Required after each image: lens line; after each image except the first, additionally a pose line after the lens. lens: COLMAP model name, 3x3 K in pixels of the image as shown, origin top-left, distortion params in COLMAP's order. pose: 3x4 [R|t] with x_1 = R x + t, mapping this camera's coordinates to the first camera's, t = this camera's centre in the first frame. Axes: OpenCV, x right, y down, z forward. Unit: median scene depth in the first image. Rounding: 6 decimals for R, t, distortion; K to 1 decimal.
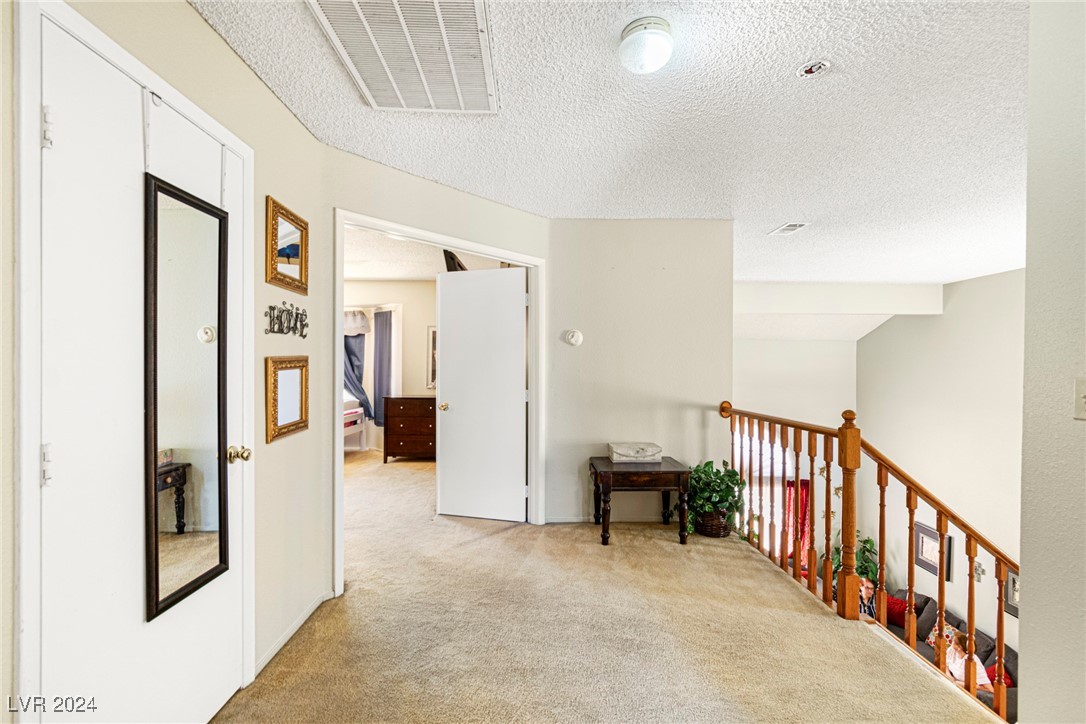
lens RADIAL K [[470.5, 0, 544.1], [0, 470.5, 373.1], [0, 0, 1]] dist [0.000218, -0.000084]
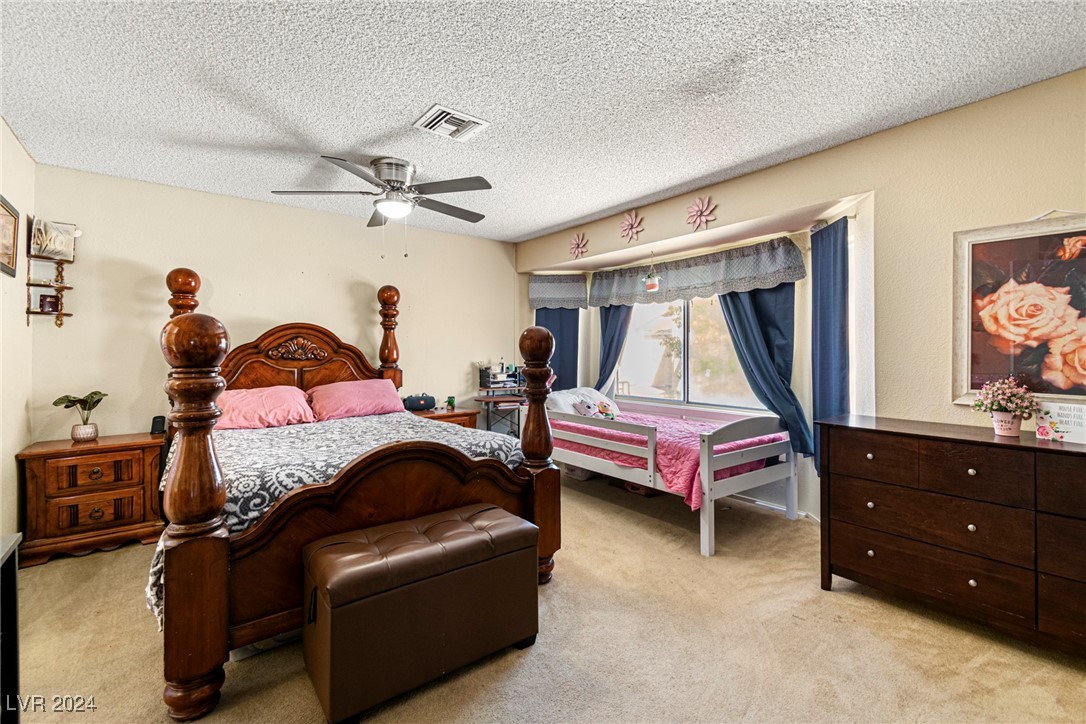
lens RADIAL K [[481.4, 0, 550.7], [0, 481.4, 357.8], [0, 0, 1]] dist [0.000314, -0.000136]
pose [[0.597897, -0.011488, -0.801491, -0.128143], [0.010972, 0.999921, -0.006147, -0.003054], [0.801498, -0.005119, 0.597976, 0.492995]]
